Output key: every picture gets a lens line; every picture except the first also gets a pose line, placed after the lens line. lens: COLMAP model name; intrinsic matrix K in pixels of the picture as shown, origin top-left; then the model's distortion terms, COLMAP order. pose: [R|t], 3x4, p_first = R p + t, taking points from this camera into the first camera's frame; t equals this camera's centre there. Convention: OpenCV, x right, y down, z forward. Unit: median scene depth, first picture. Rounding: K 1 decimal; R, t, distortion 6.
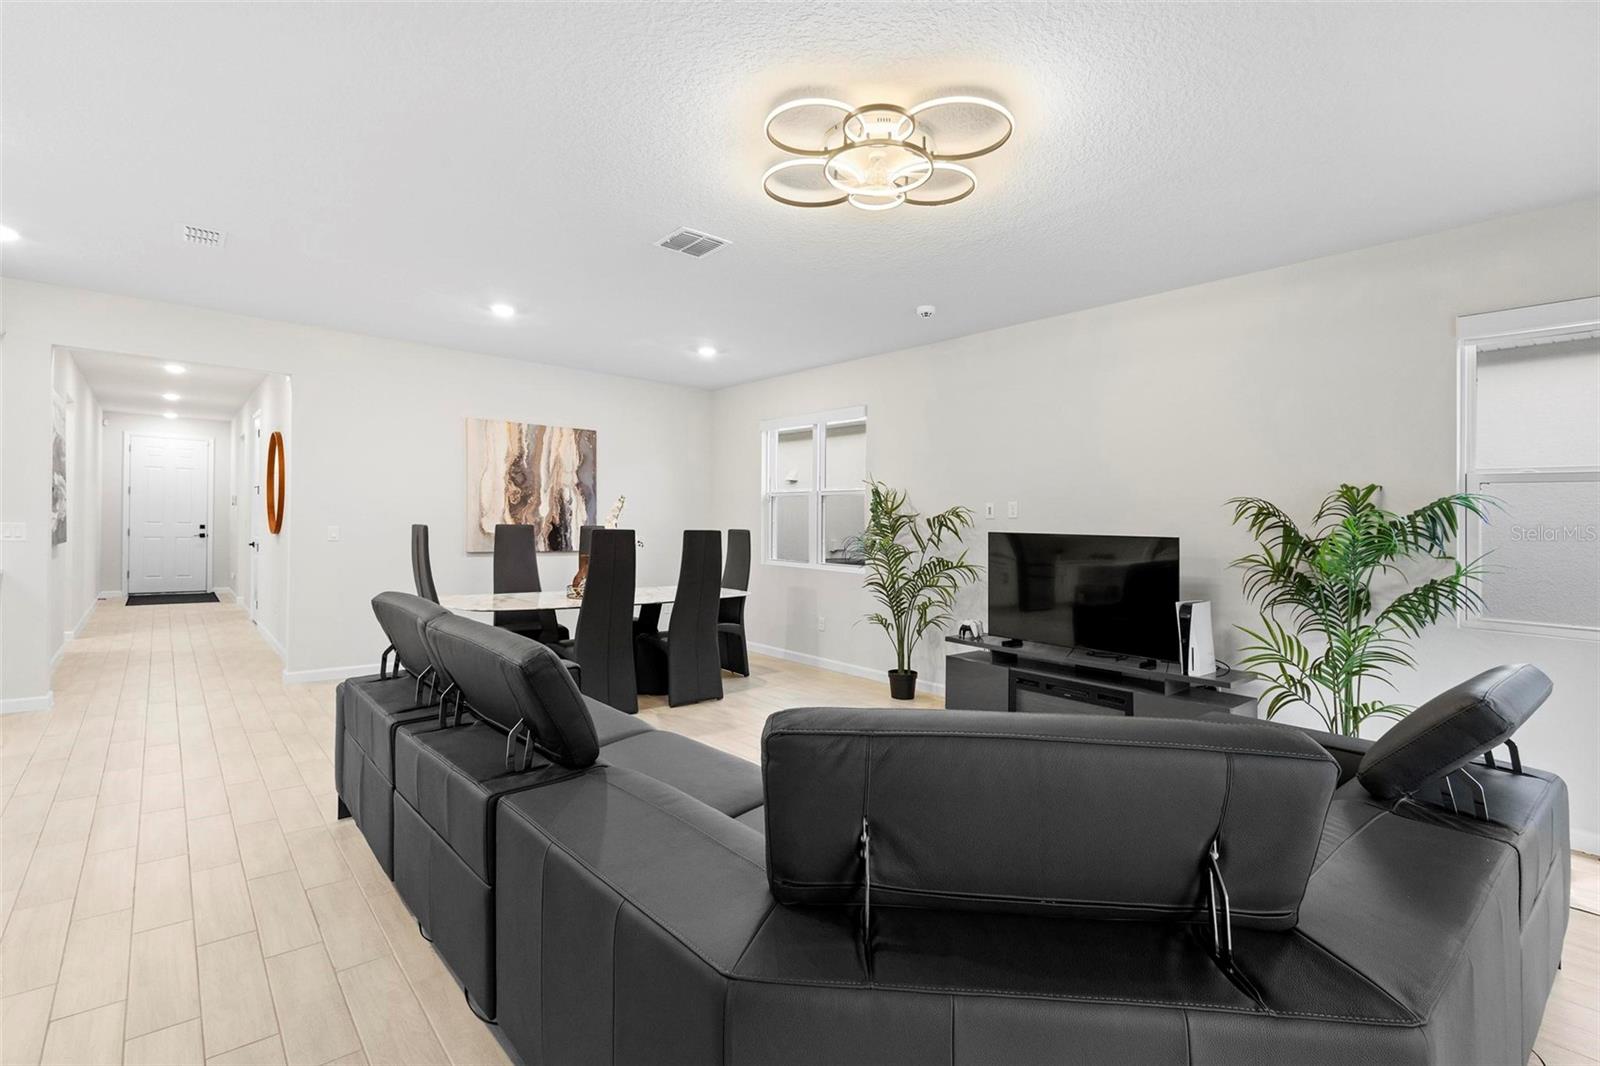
lens RADIAL K [[739.1, 0, 816.1], [0, 739.1, 530.0], [0, 0, 1]] dist [0.009264, -0.001673]
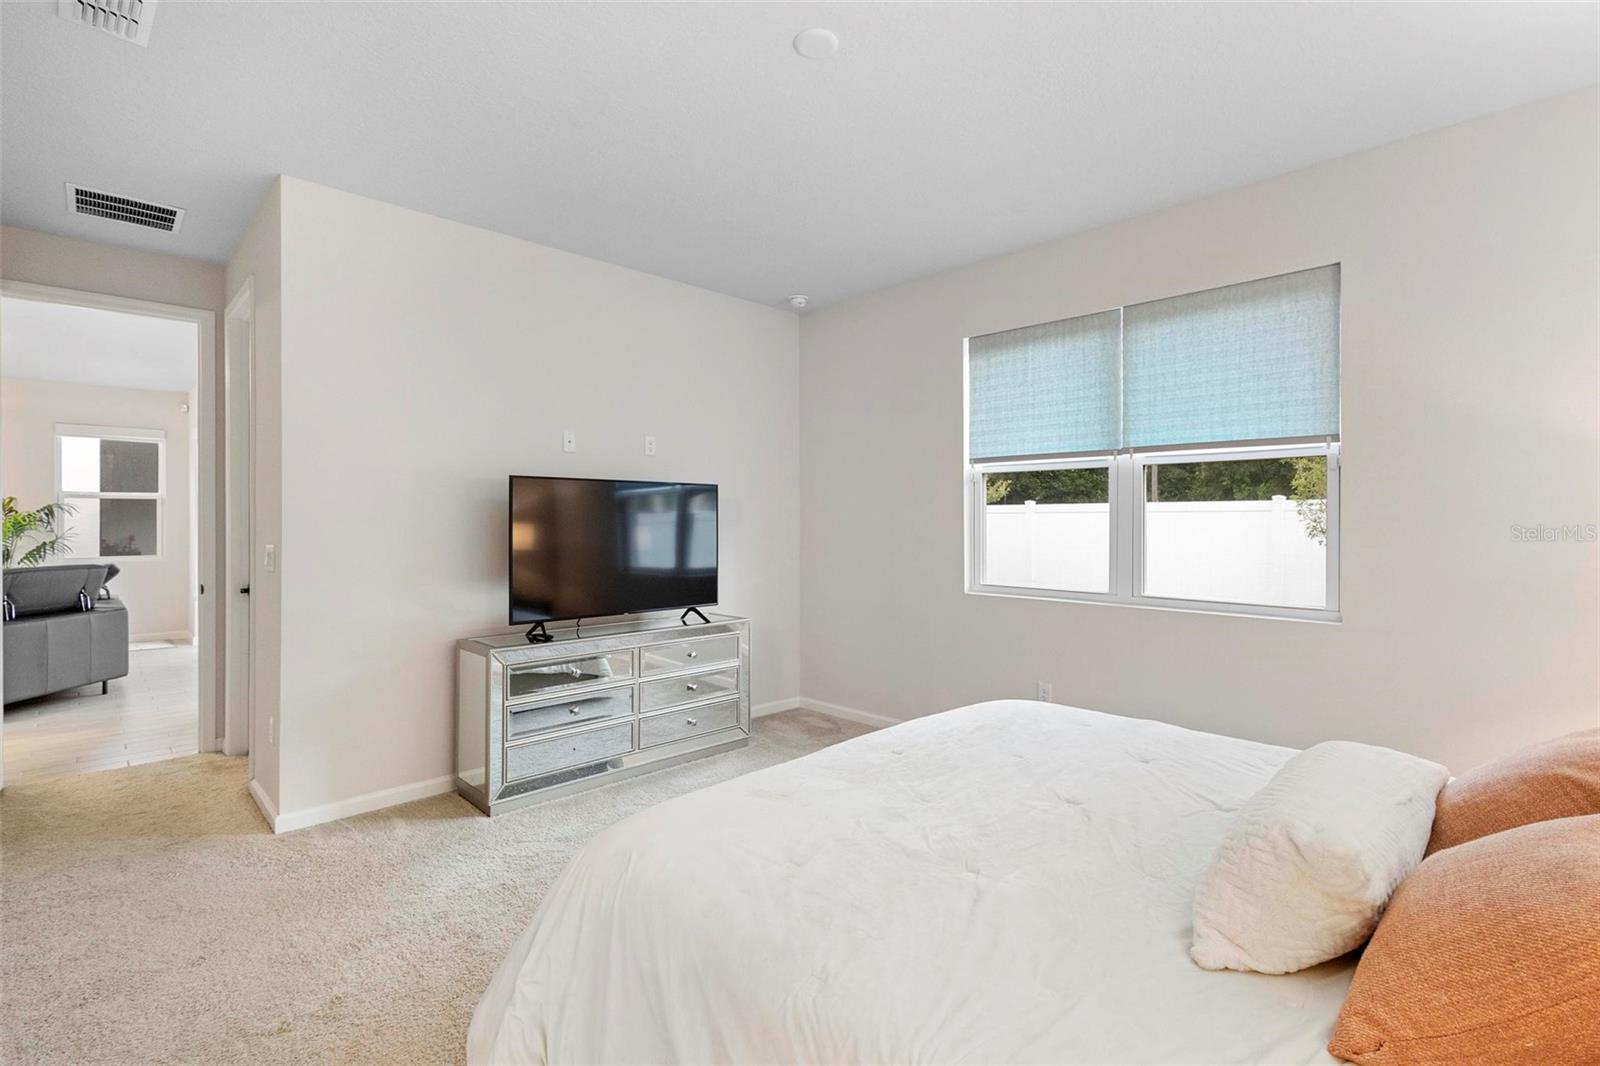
lens RADIAL K [[739.1, 0, 802.6], [0, 739.1, 521.3], [0, 0, 1]] dist [0.009264, -0.001673]
pose [[-0.055690, -0.021969, 0.998206, -1.487757], [0.008523, 0.999711, 0.022478, -0.023447], [-0.998412, 0.009759, -0.055487, -1.109530]]
